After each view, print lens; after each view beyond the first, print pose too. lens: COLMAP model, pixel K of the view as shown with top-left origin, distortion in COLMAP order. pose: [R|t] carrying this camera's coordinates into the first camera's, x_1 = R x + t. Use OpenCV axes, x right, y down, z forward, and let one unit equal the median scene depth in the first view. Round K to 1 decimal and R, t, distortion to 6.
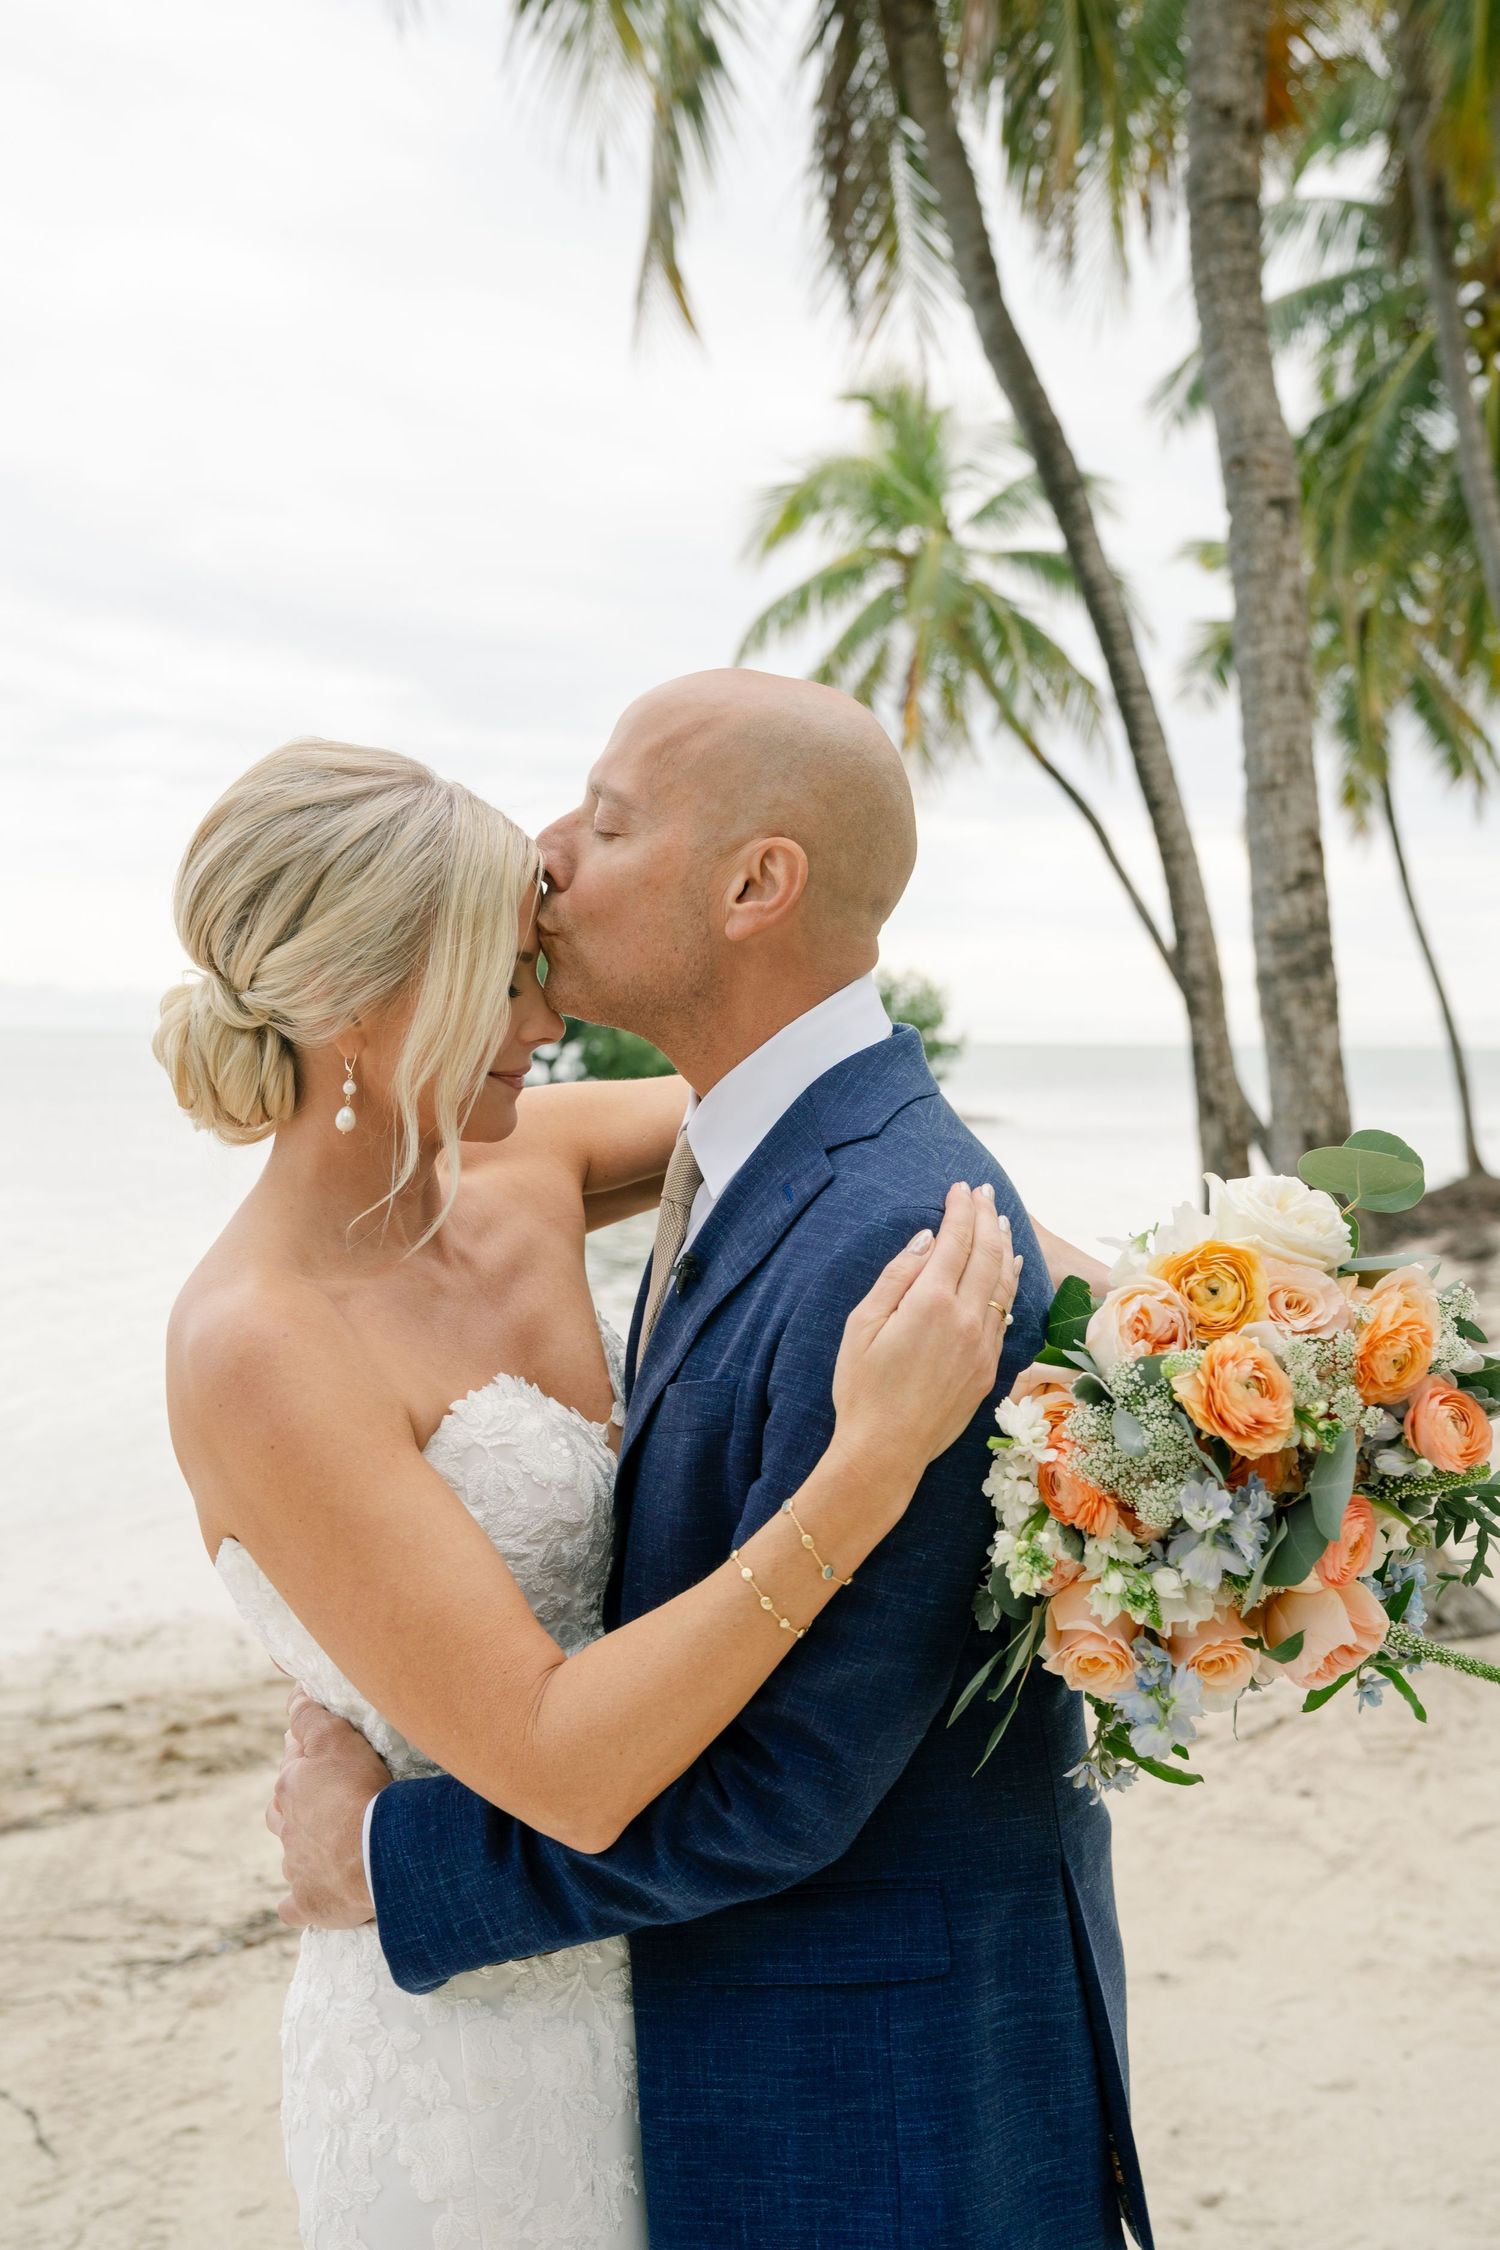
lens RADIAL K [[2655.0, 0, 750.0], [0, 2655.0, 1125.0], [0, 0, 1]] dist [0.098091, 0.007503]
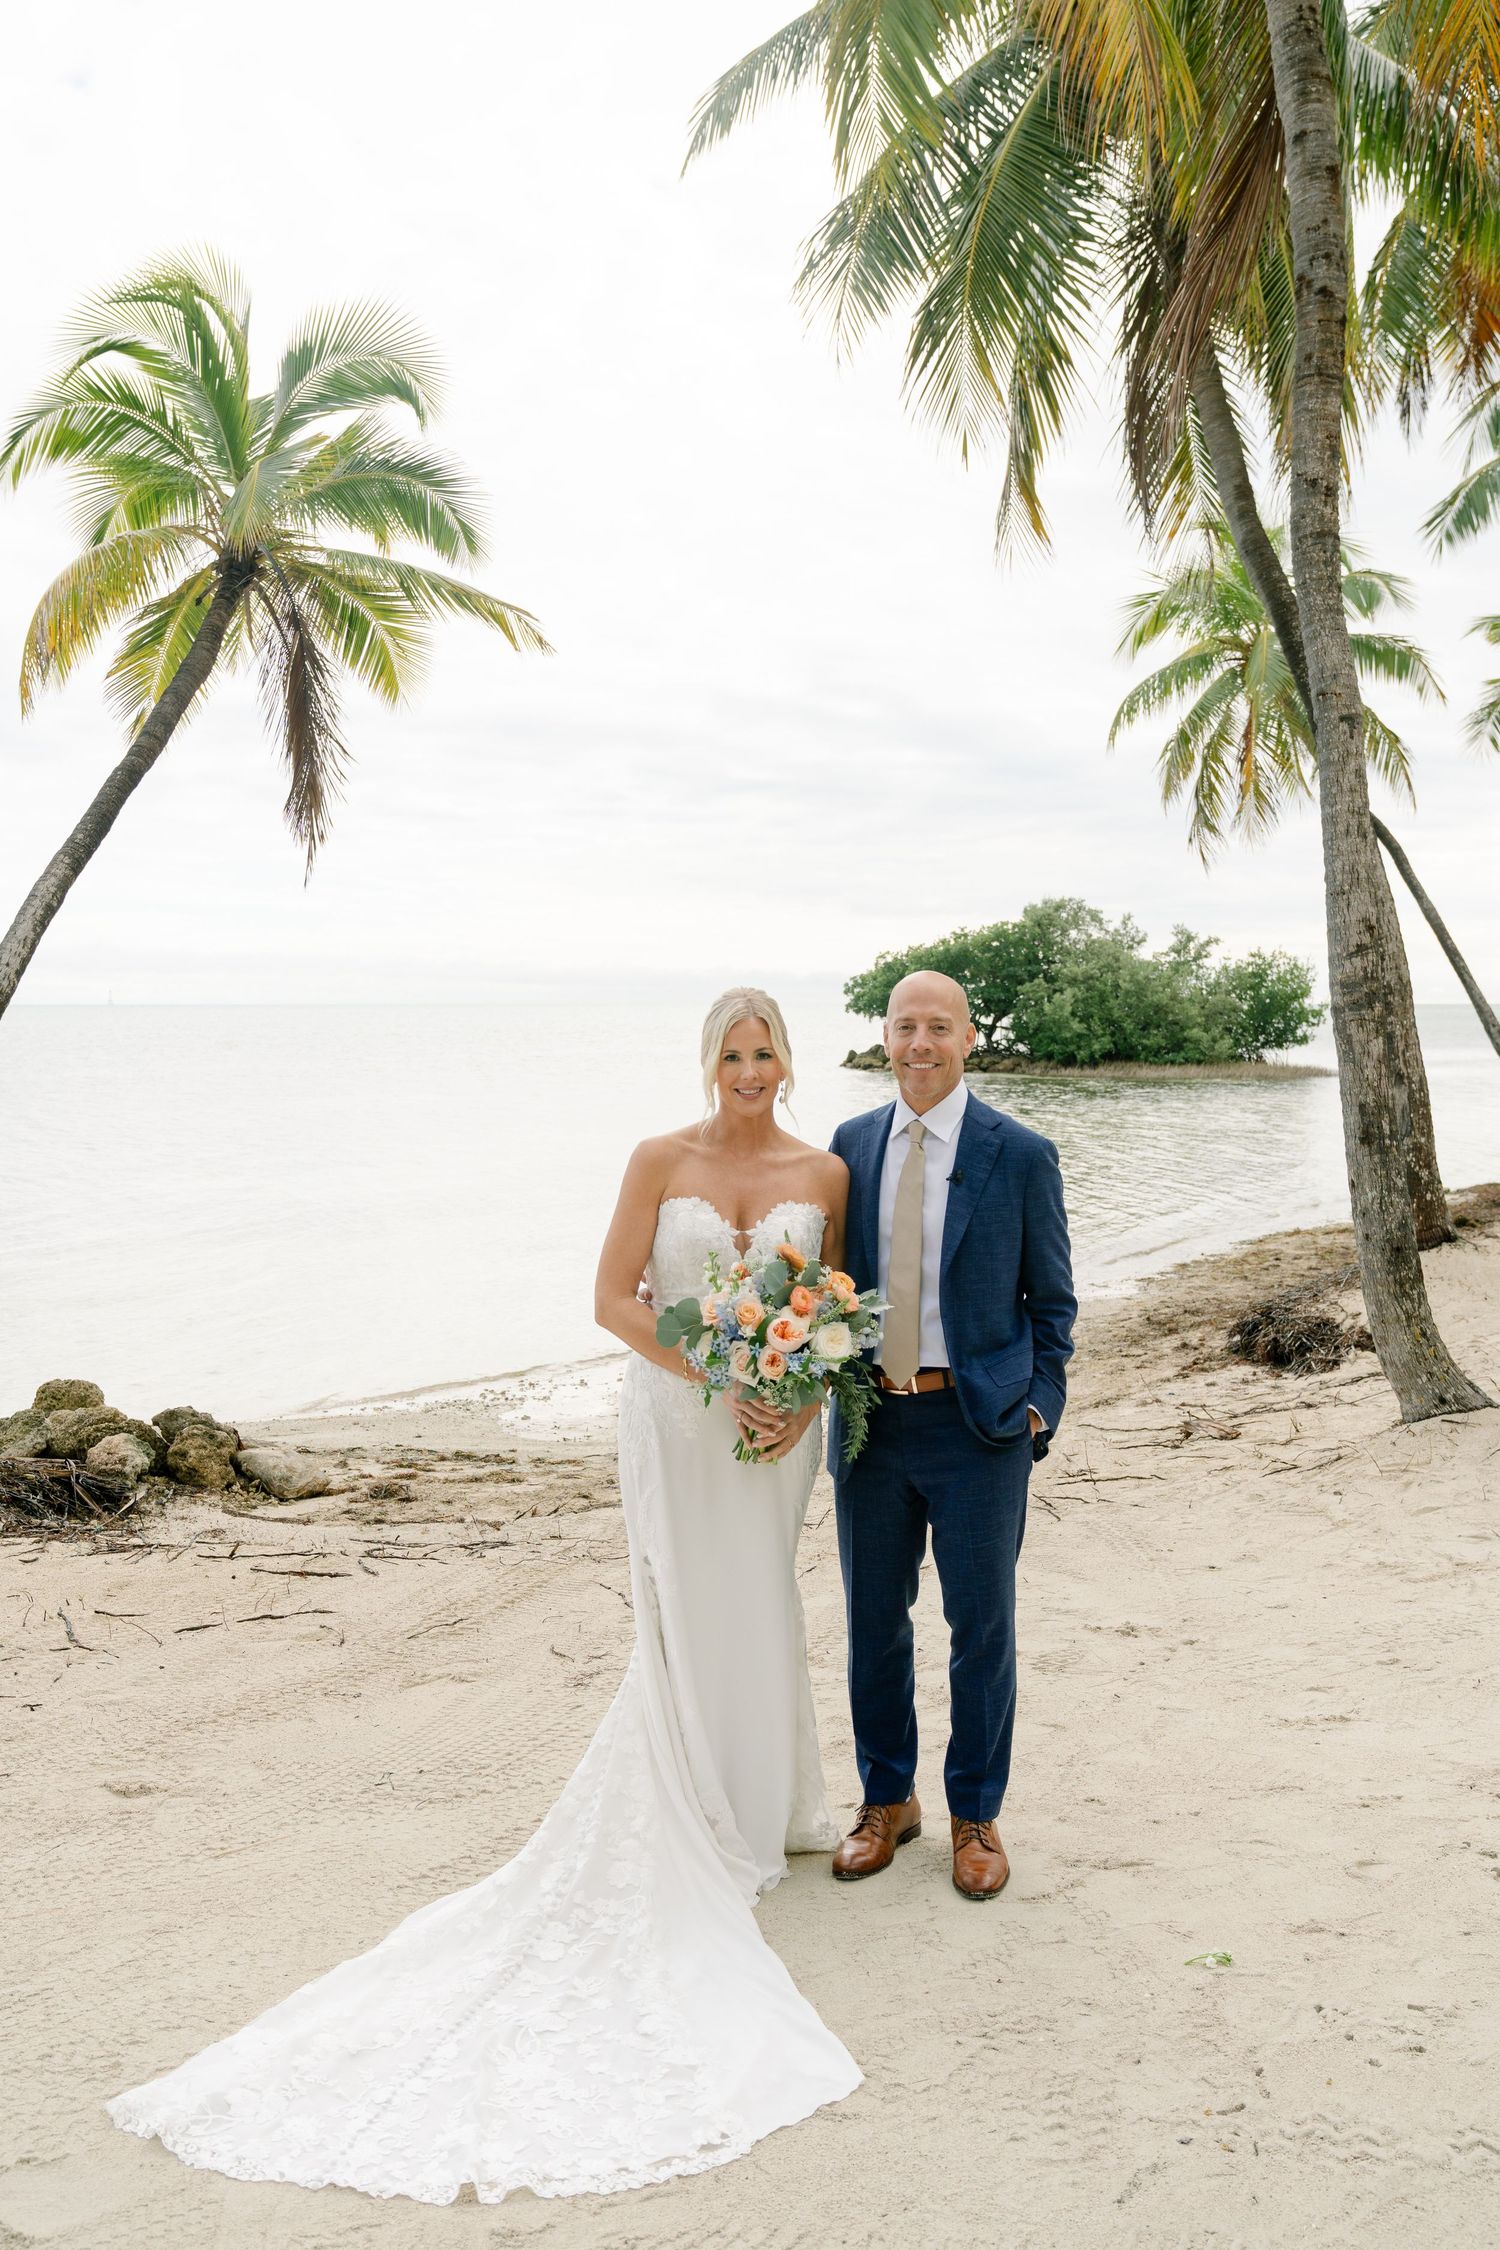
lens RADIAL K [[2077.1, 0, 750.0], [0, 2077.1, 1125.0], [0, 0, 1]] dist [0.005889, 0.172598]
pose [[0.982174, -0.000641, -0.187975, 0.038306], [0.004803, 0.999753, 0.021686, -0.006553], [0.187915, -0.022203, 0.981934, -0.157311]]
